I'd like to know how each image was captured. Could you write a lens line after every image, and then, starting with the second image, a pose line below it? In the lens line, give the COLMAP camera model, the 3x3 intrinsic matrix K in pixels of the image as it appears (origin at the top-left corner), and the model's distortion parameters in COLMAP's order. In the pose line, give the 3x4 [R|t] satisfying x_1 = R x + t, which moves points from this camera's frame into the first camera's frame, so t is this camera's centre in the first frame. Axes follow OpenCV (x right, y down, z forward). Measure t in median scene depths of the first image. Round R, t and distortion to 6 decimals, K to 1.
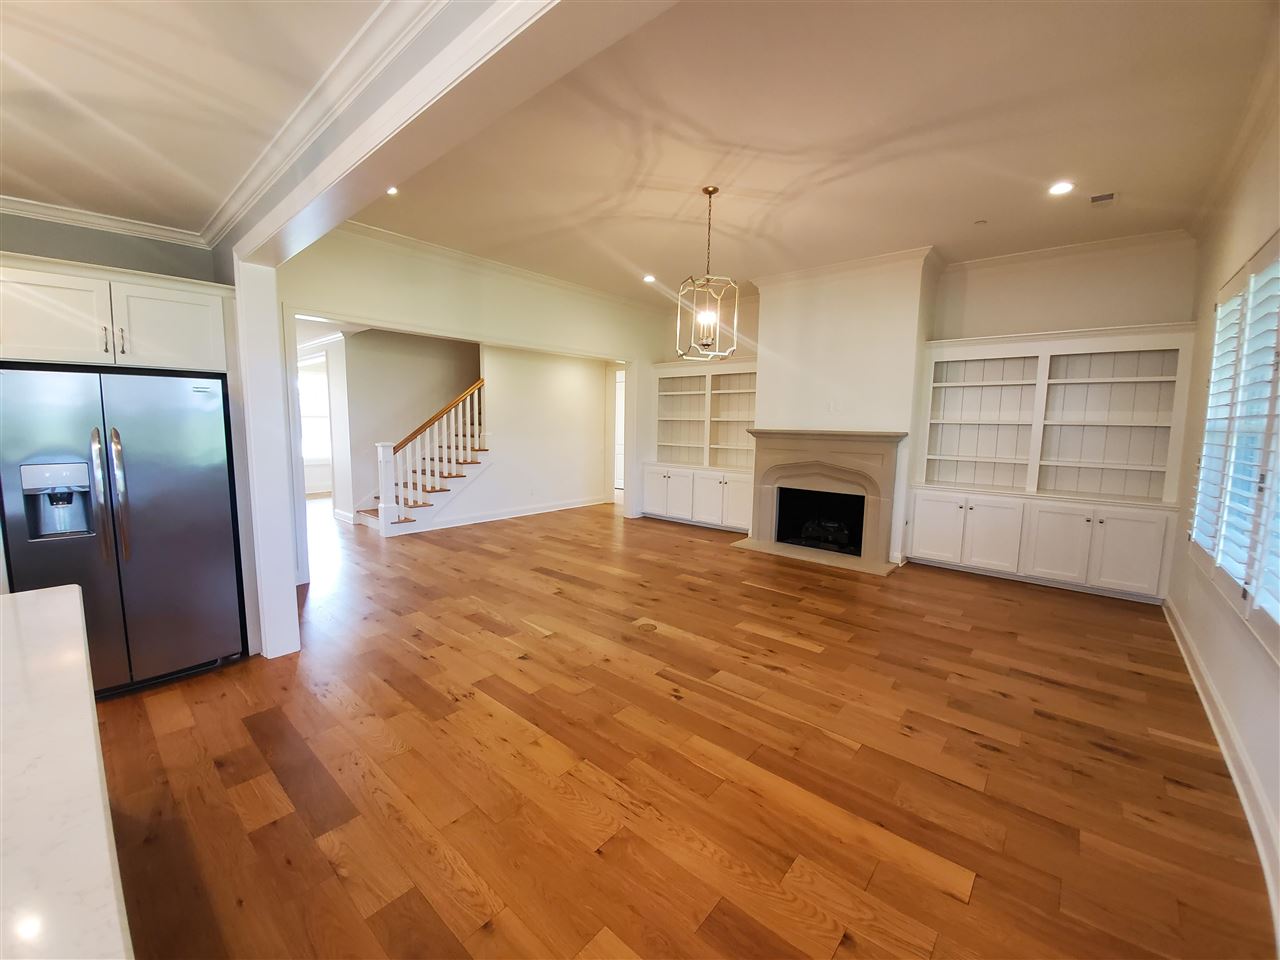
lens RADIAL K [[507.0, 0, 635.7], [0, 507.0, 479.3], [0, 0, 1]] dist [0.010375, -0.017002]
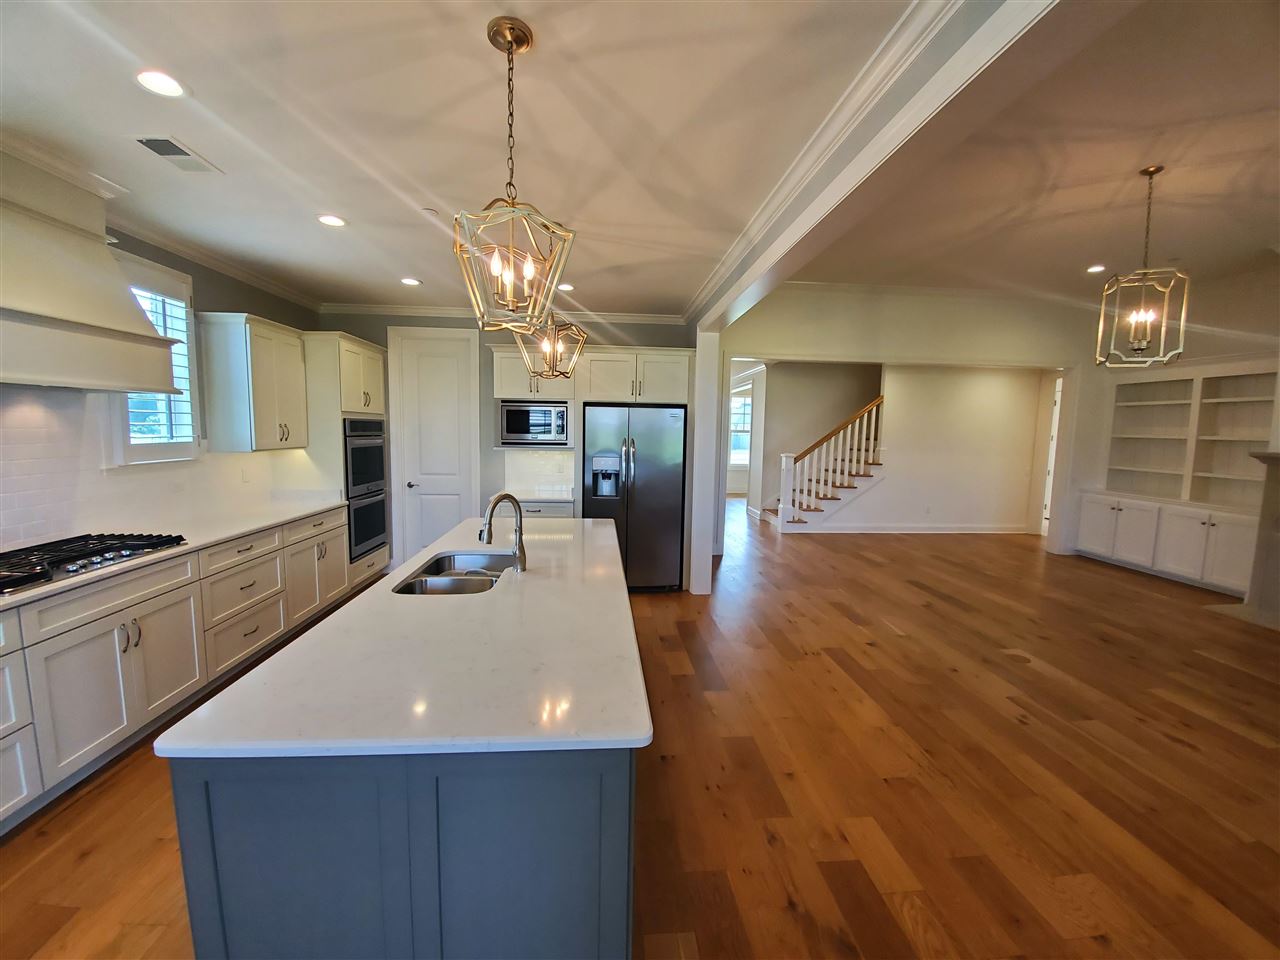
lens RADIAL K [[507.0, 0, 635.7], [0, 507.0, 479.3], [0, 0, 1]] dist [0.010375, -0.017002]
pose [[0.714740, 0.067526, -0.696123, 0.138135], [-0.087303, 0.996157, 0.006992, 0.017005], [0.693920, 0.055776, 0.717888, -0.166113]]
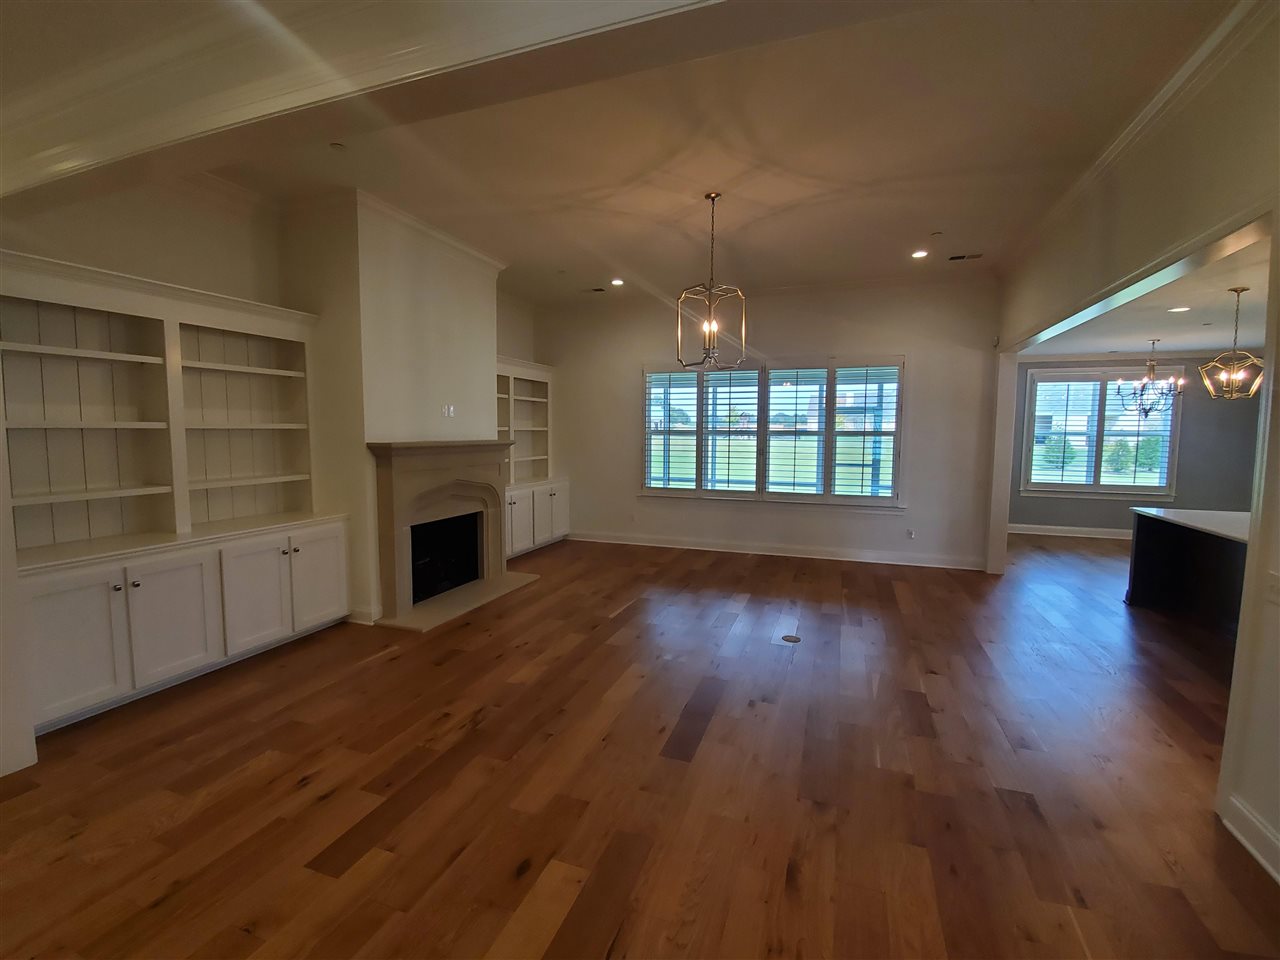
lens RADIAL K [[571.2, 0, 633.7], [0, 571.2, 479.3], [0, 0, 1]] dist [0.002406, -0.011663]
pose [[-0.360018, -0.095430, 0.928052, -0.832494], [0.094635, 0.985888, 0.138089, -0.194425], [-0.928133, 0.137541, -0.345907, 1.538623]]
